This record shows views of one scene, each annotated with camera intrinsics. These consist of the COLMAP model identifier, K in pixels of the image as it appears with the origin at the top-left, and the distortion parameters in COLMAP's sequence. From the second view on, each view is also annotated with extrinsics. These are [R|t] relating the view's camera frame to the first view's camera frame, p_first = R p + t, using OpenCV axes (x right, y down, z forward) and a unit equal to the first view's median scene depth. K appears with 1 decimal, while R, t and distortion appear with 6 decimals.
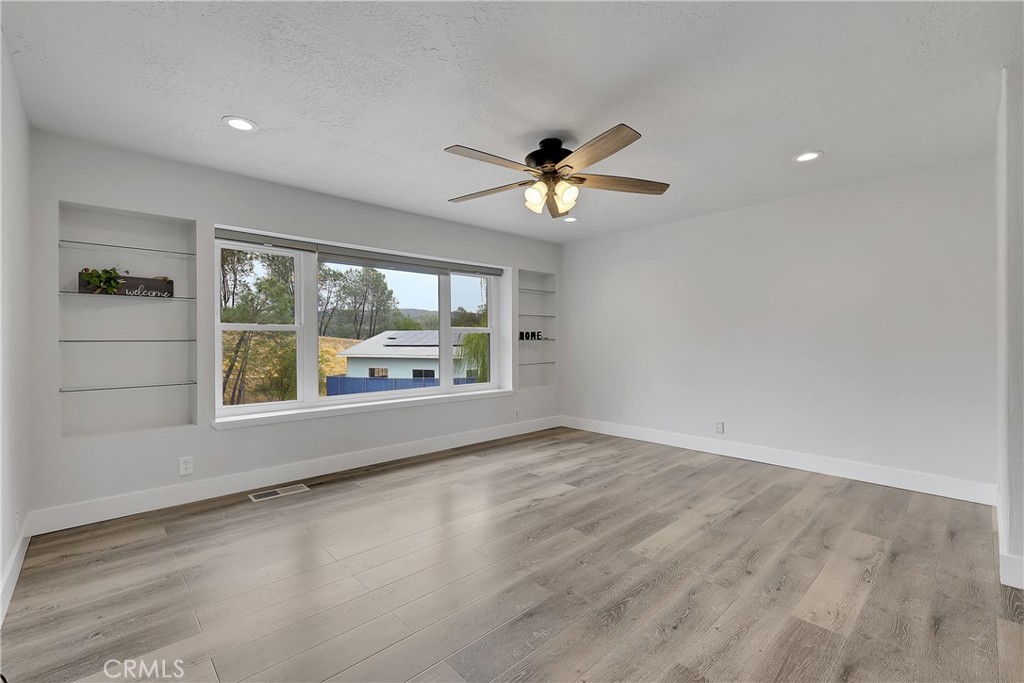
lens RADIAL K [[445.0, 0, 516.9], [0, 445.0, 325.6], [0, 0, 1]] dist [0.002979, 0.000309]
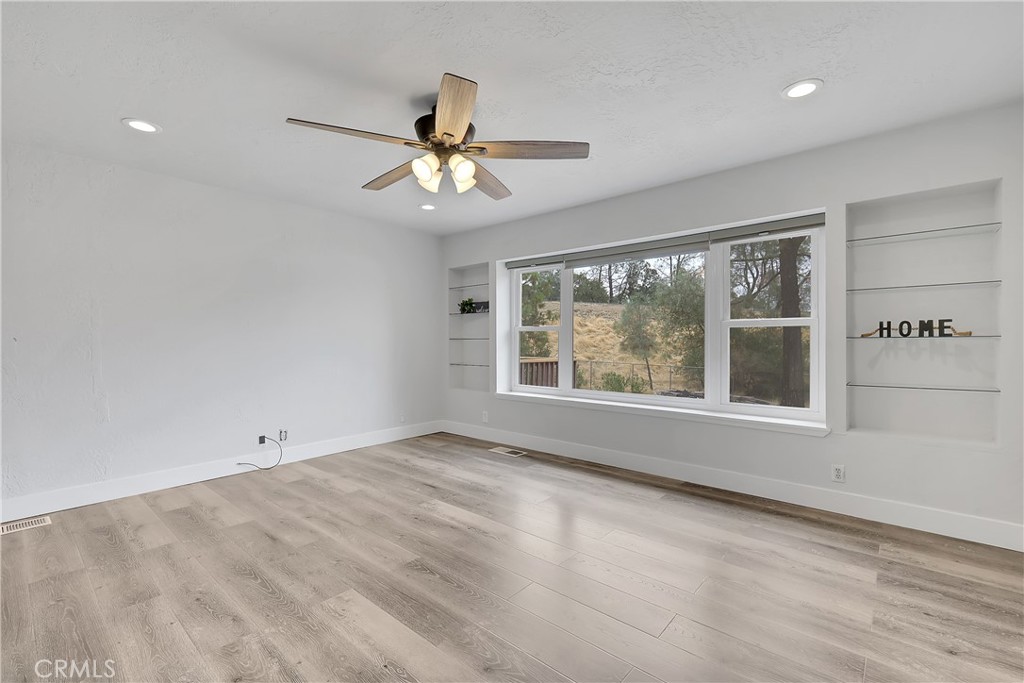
lens RADIAL K [[449.5, 0, 512.0], [0, 449.5, 341.5], [0, 0, 1]] dist [0.000485, 0.000078]
pose [[0.088866, 0.006541, -0.996022, 0.929184], [0.034254, 0.999367, 0.009619, 0.034024], [0.995454, -0.034972, 0.088585, 1.033291]]
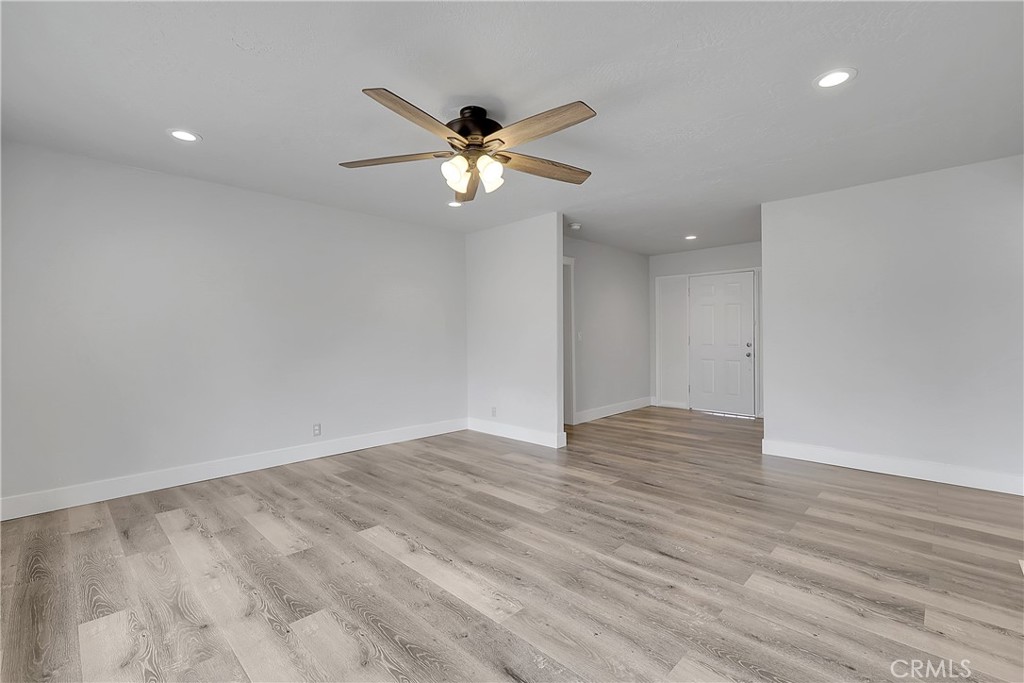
lens RADIAL K [[449.5, 0, 512.0], [0, 449.5, 341.5], [0, 0, 1]] dist [0.000485, 0.000078]
pose [[-0.034929, -0.012038, 0.999317, -0.775782], [-0.024758, 0.999631, 0.011176, 0.031067], [-0.999083, -0.024351, -0.035214, 0.944013]]
